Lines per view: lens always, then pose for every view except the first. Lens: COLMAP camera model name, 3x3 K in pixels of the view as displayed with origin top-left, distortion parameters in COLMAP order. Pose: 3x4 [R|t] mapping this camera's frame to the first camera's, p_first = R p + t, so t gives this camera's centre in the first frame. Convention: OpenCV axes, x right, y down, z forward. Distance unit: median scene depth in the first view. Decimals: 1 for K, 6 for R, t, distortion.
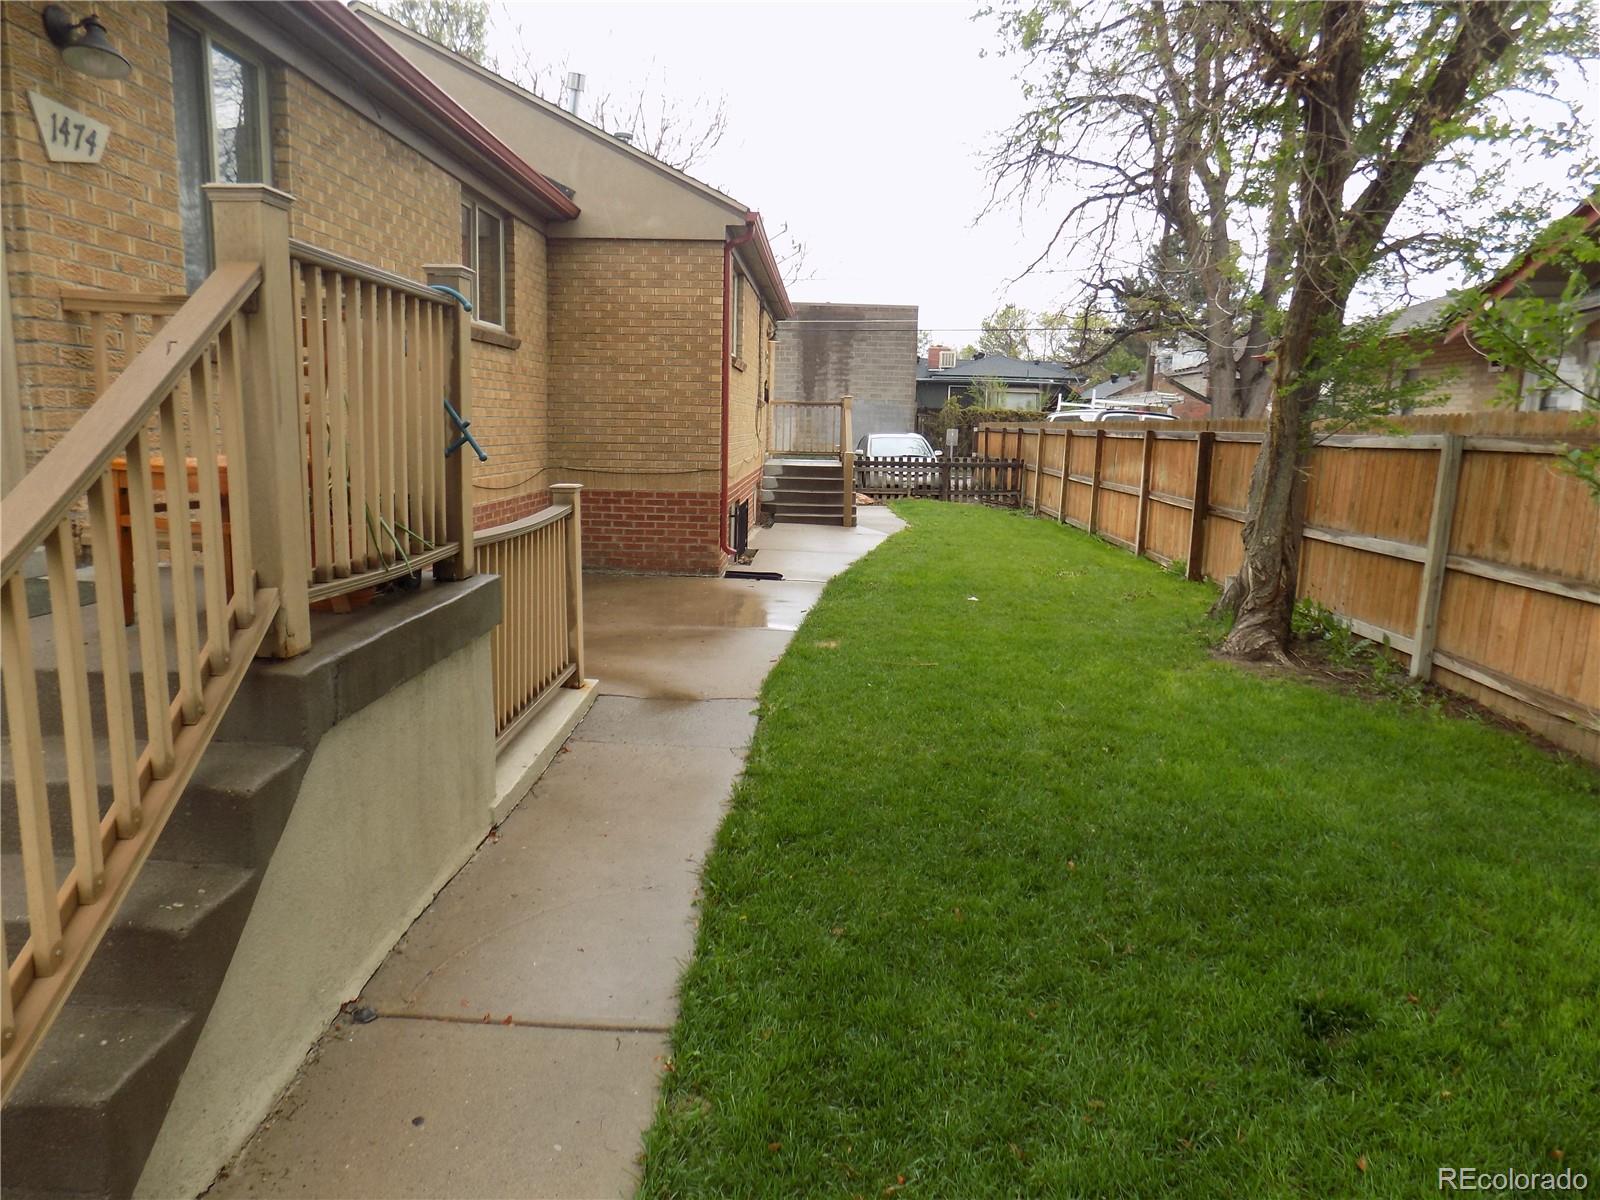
lens RADIAL K [[1061.4, 0, 800.0], [0, 1061.4, 600.0], [0, 0, 1]] dist [-0.066320, 0.001200]
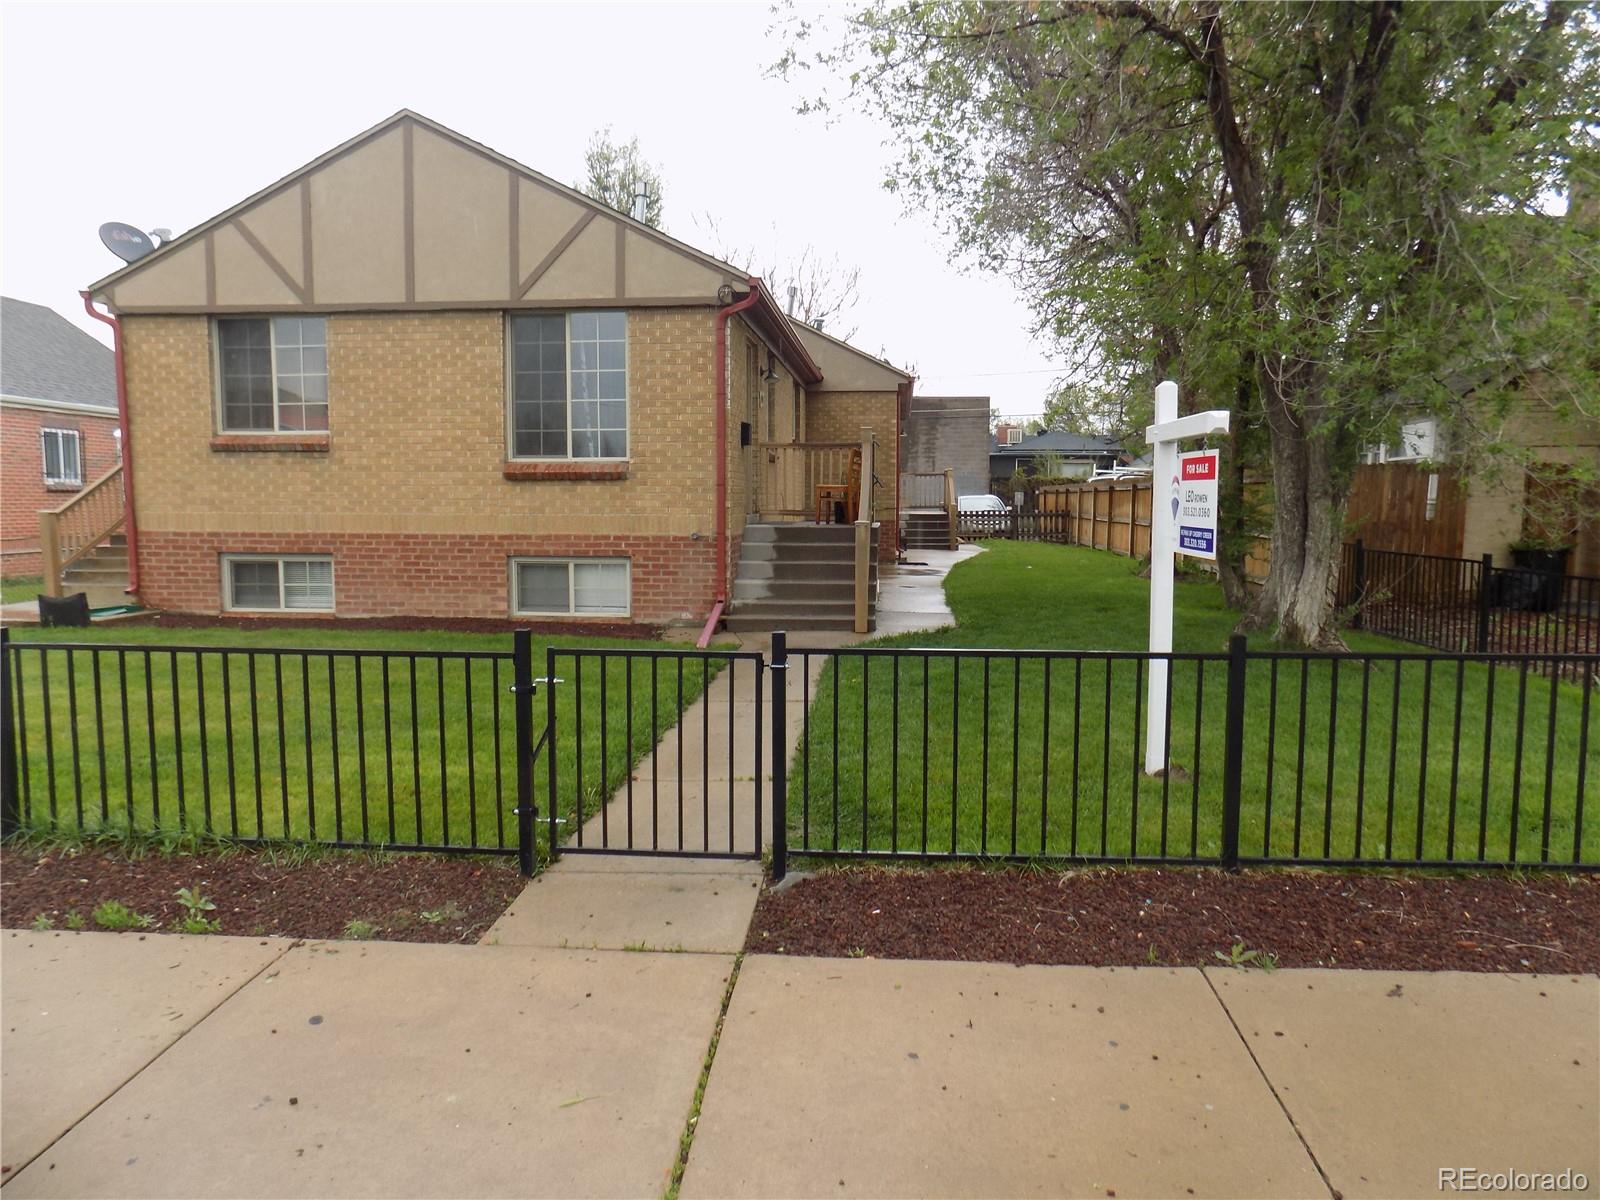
lens RADIAL K [[1061.4, 0, 800.0], [0, 1061.4, 600.0], [0, 0, 1]] dist [-0.066320, 0.001200]
pose [[0.997682, -0.015780, -0.066189, -0.057071], [0.011135, 0.997487, -0.069969, 0.080747], [0.067127, 0.069070, 0.995351, -0.420471]]
